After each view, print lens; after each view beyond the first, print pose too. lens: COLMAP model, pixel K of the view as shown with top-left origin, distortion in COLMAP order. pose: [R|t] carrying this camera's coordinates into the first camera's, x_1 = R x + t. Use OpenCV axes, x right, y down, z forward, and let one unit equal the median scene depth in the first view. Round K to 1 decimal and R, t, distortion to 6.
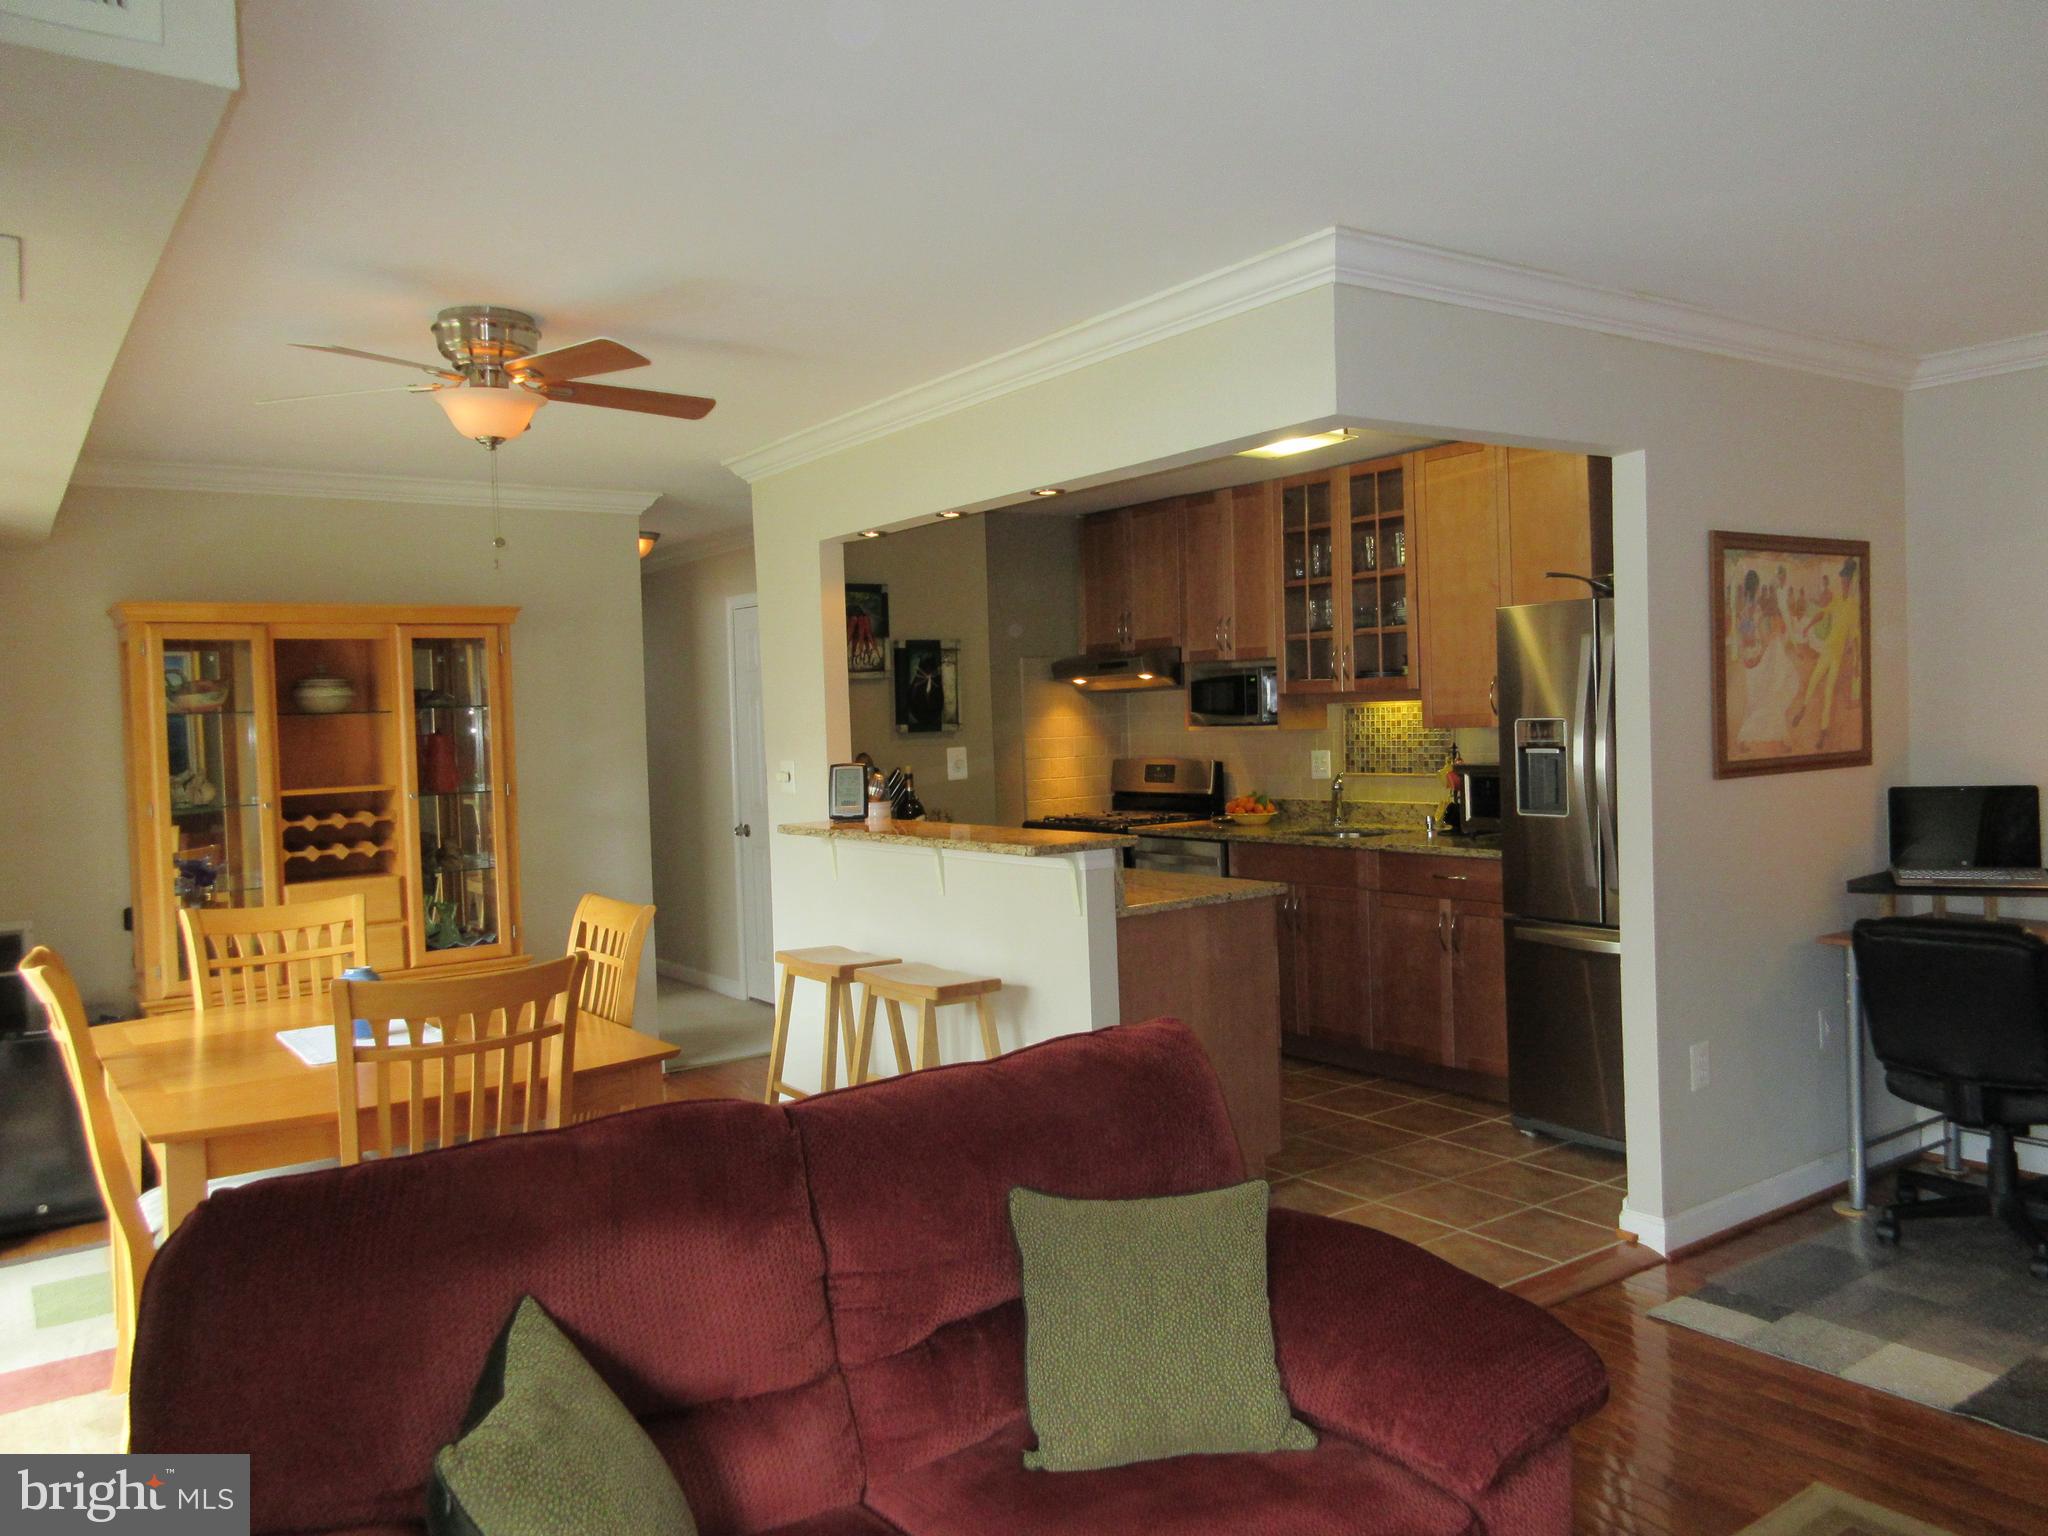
lens RADIAL K [[1485.1, 0, 1022.4], [0, 1485.1, 751.7], [0, 0, 1]] dist [0.003079, -0.000160]
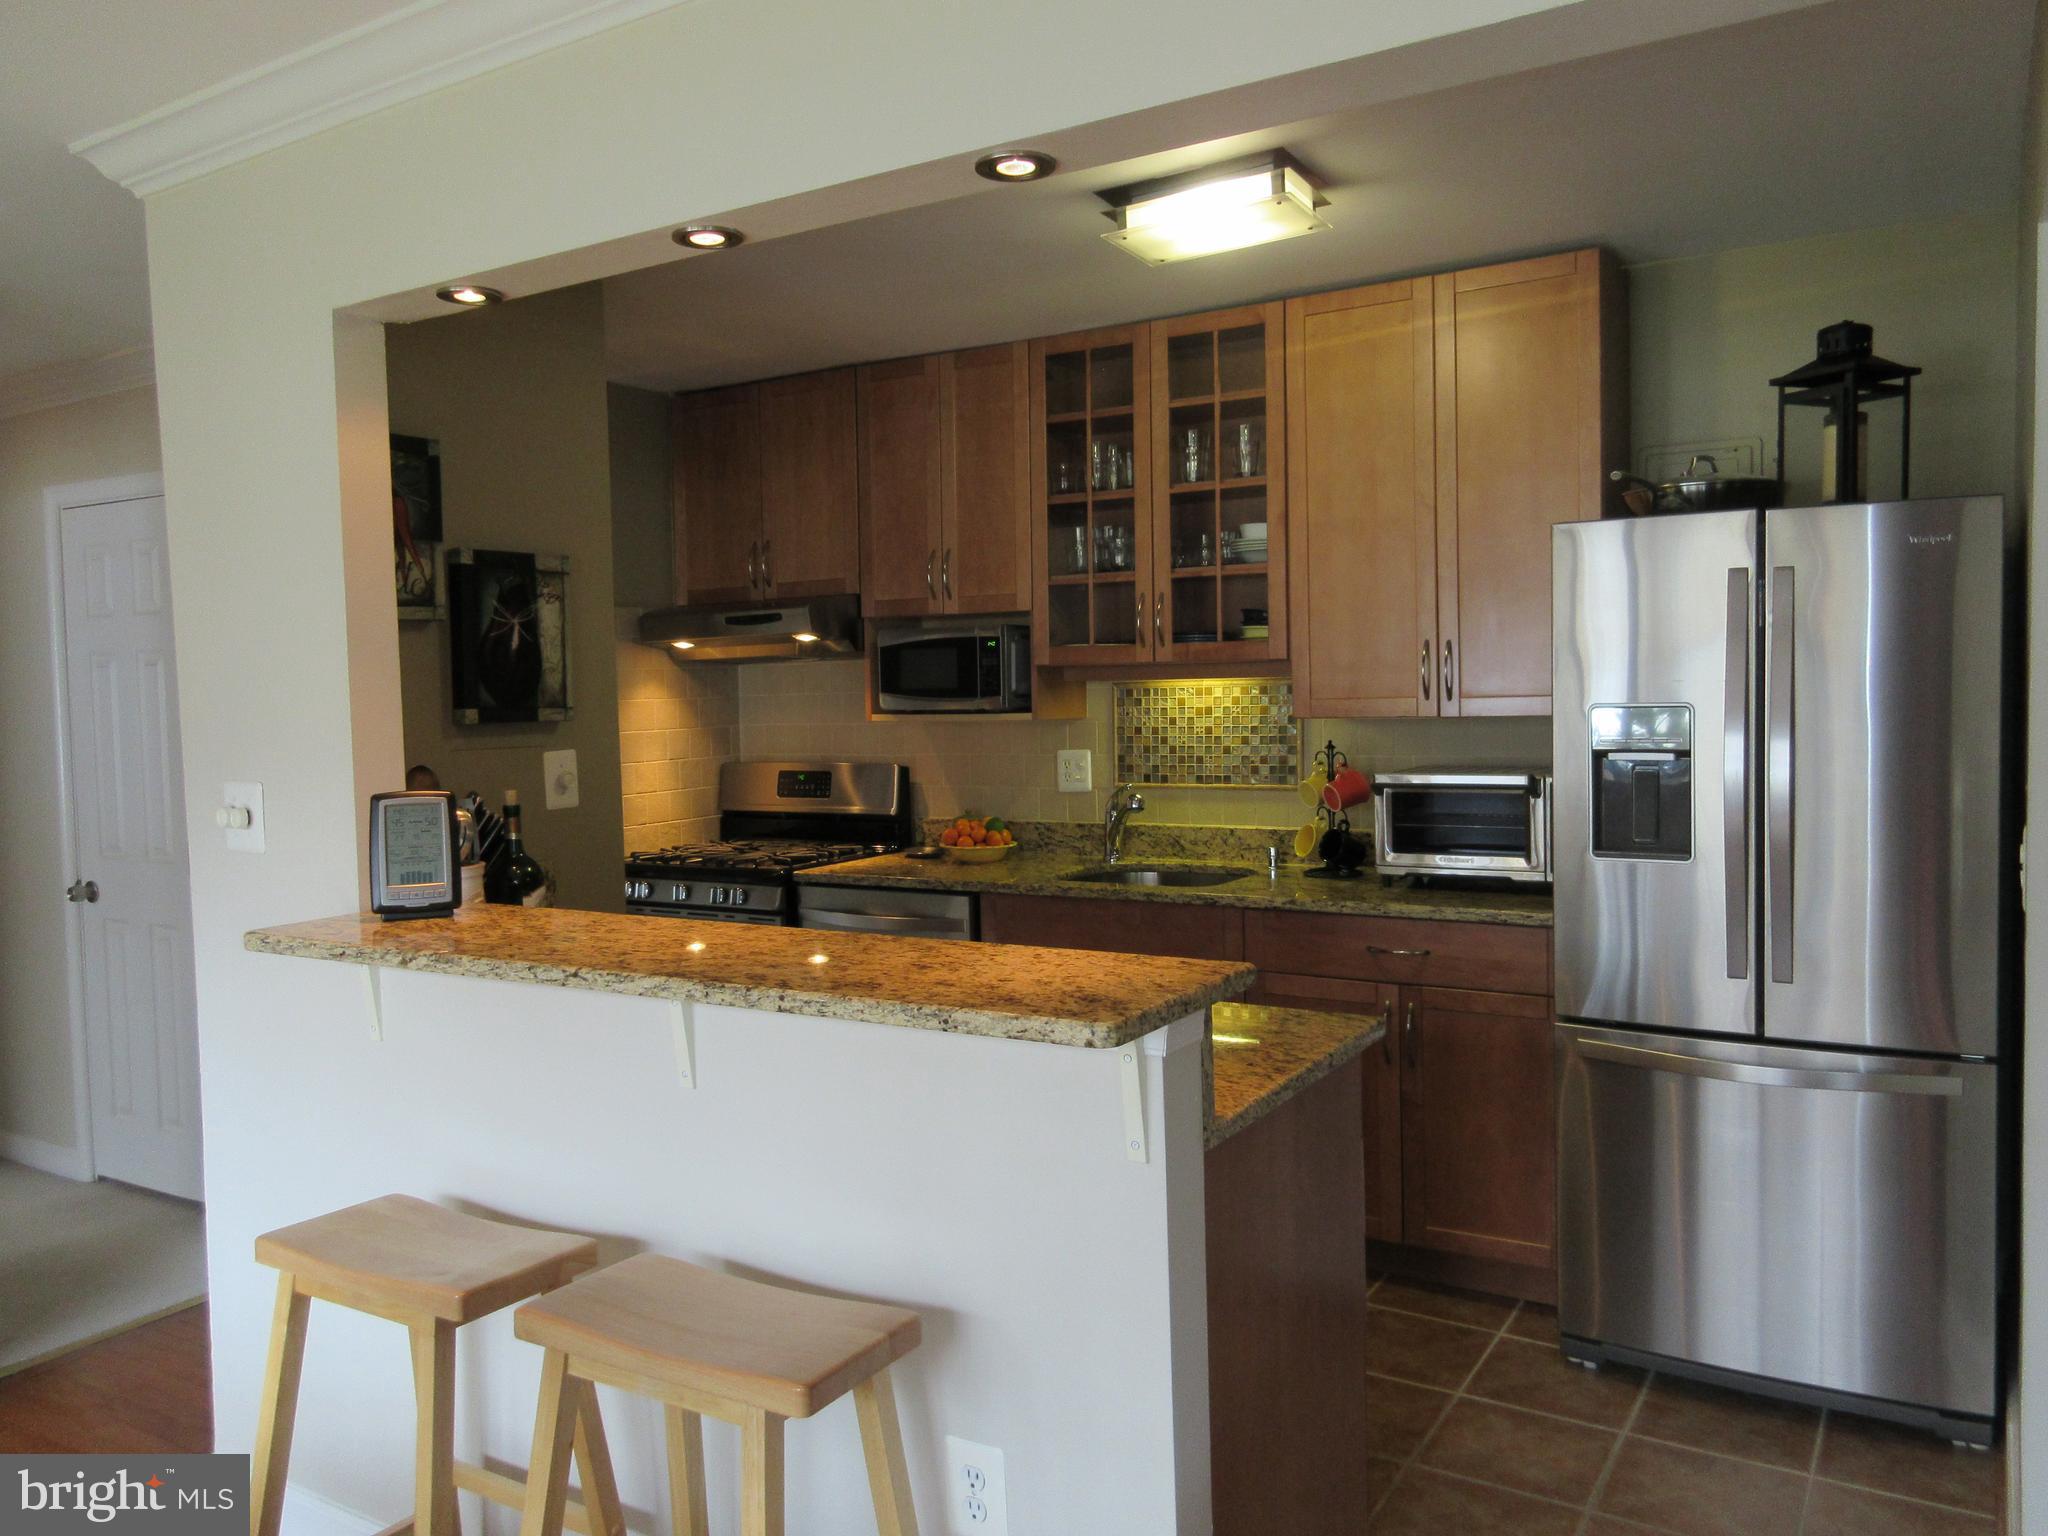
lens RADIAL K [[1527.0, 0, 1020.5], [0, 1527.0, 759.7], [0, 0, 1]] dist [0.008213, -0.000821]
pose [[0.922642, -0.007418, 0.385587, -0.103043], [0.002466, 0.999908, 0.013335, -0.006524], [-0.385650, -0.011352, 0.922575, 0.395903]]
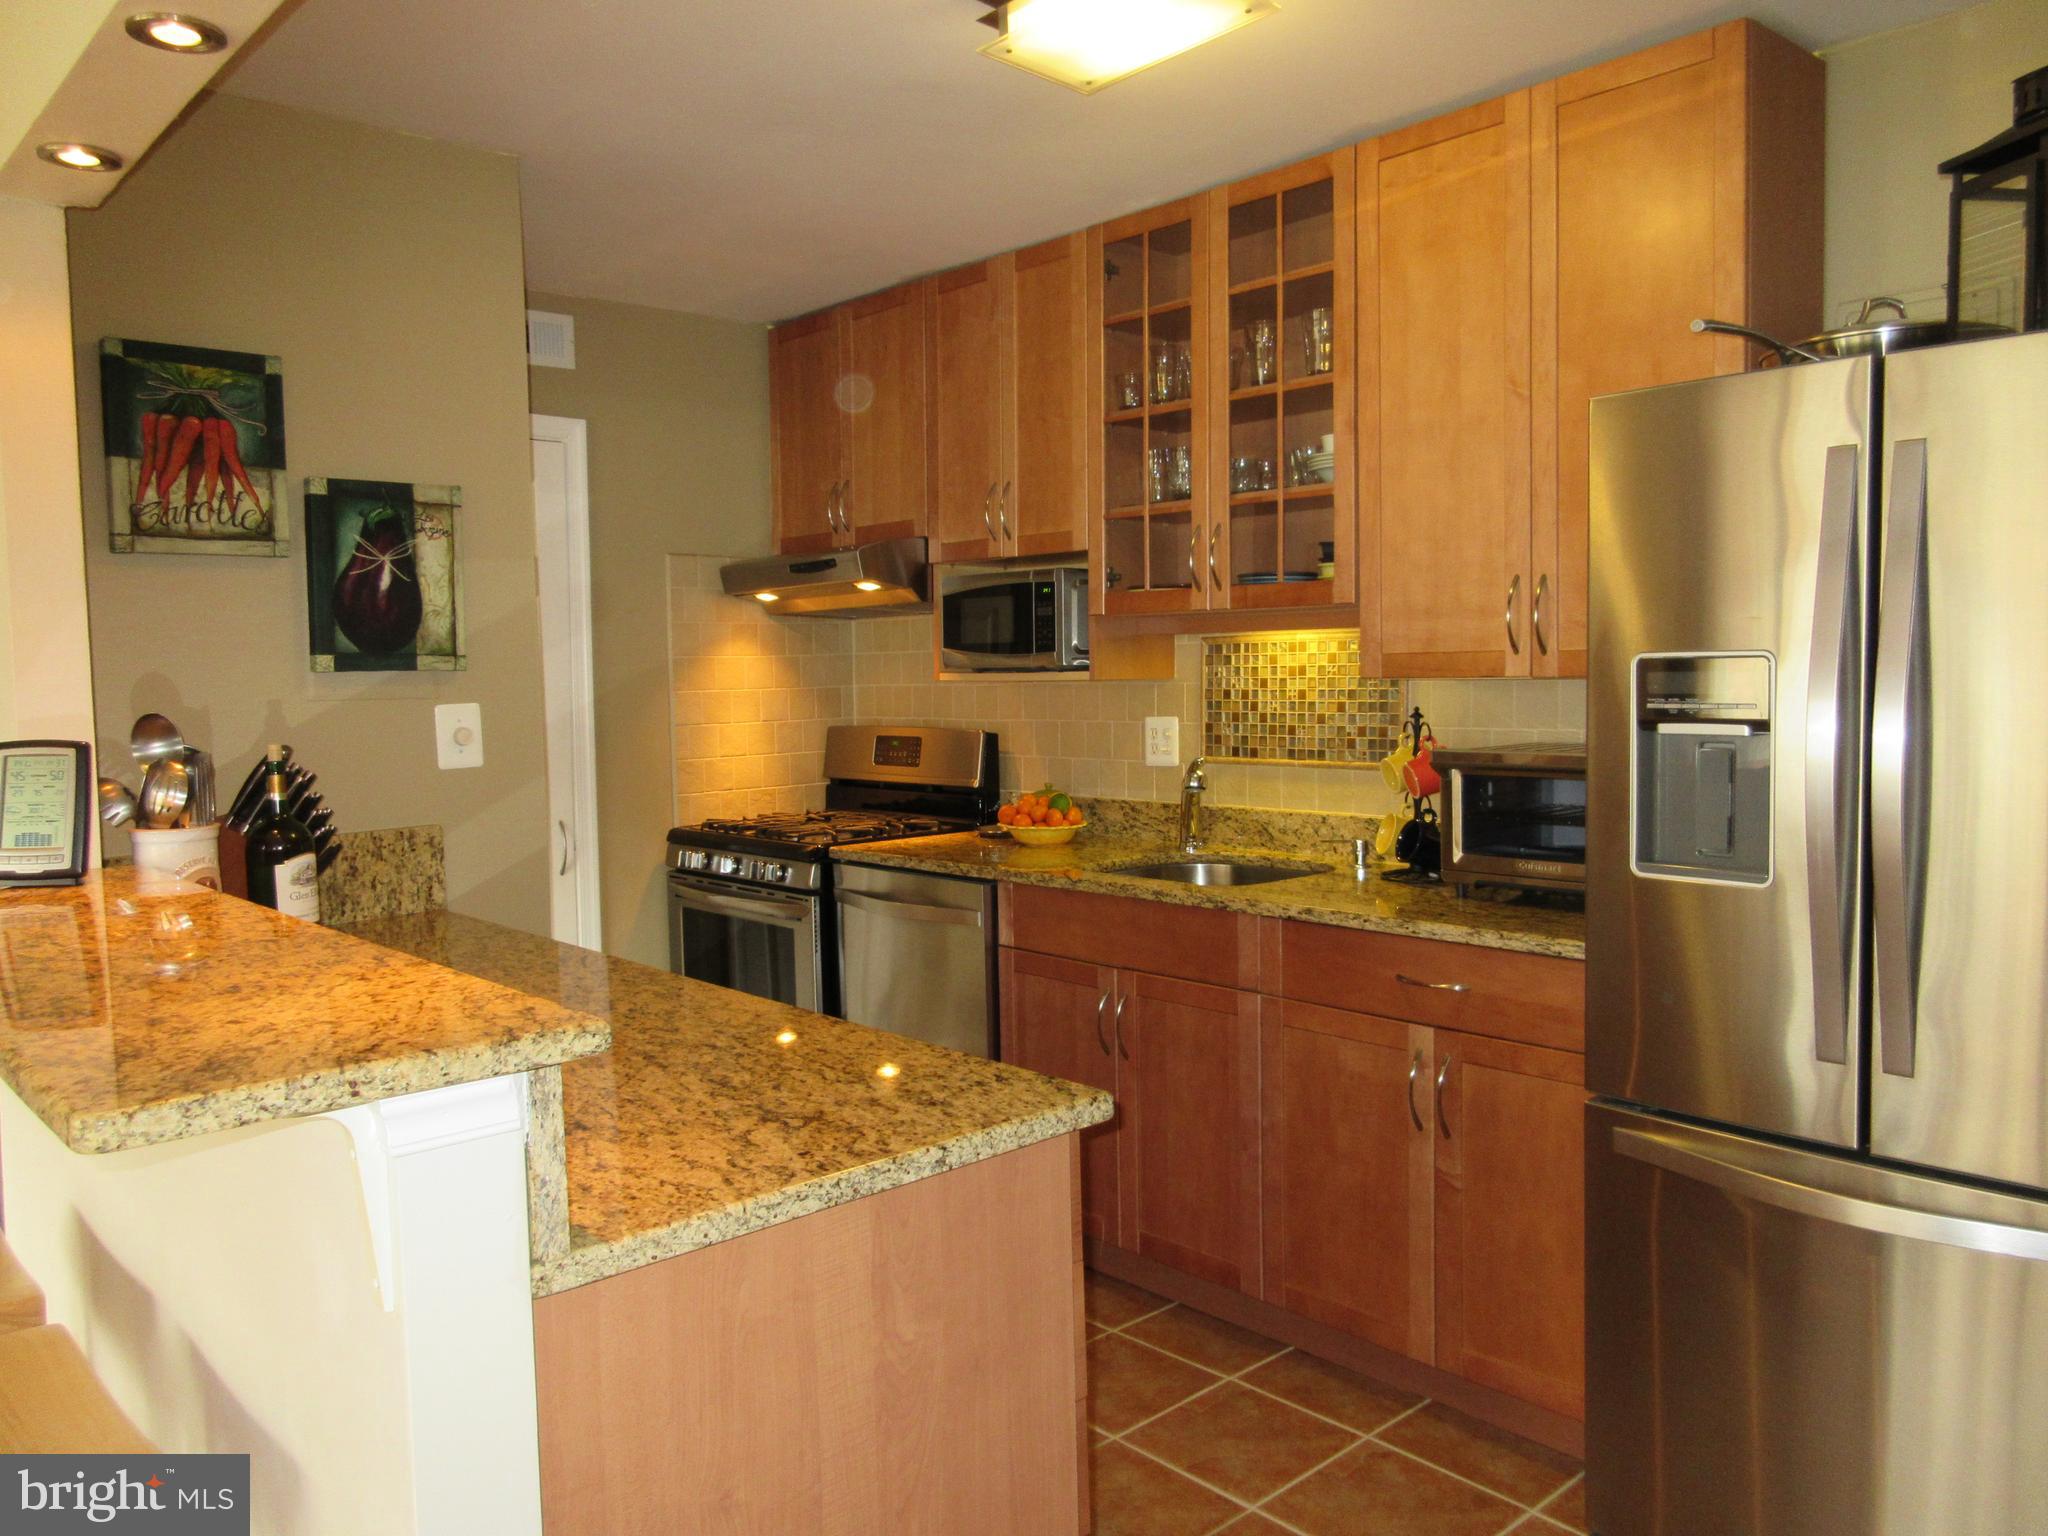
lens RADIAL K [[1533.1, 0, 1001.2], [0, 1533.1, 758.9], [0, 0, 1]] dist [0.007002, 0.000074]
pose [[0.993460, 0.008969, 0.113830, 0.077372], [-0.012631, 0.999424, 0.031497, -0.002814], [-0.113482, -0.032728, 0.993001, 0.452328]]
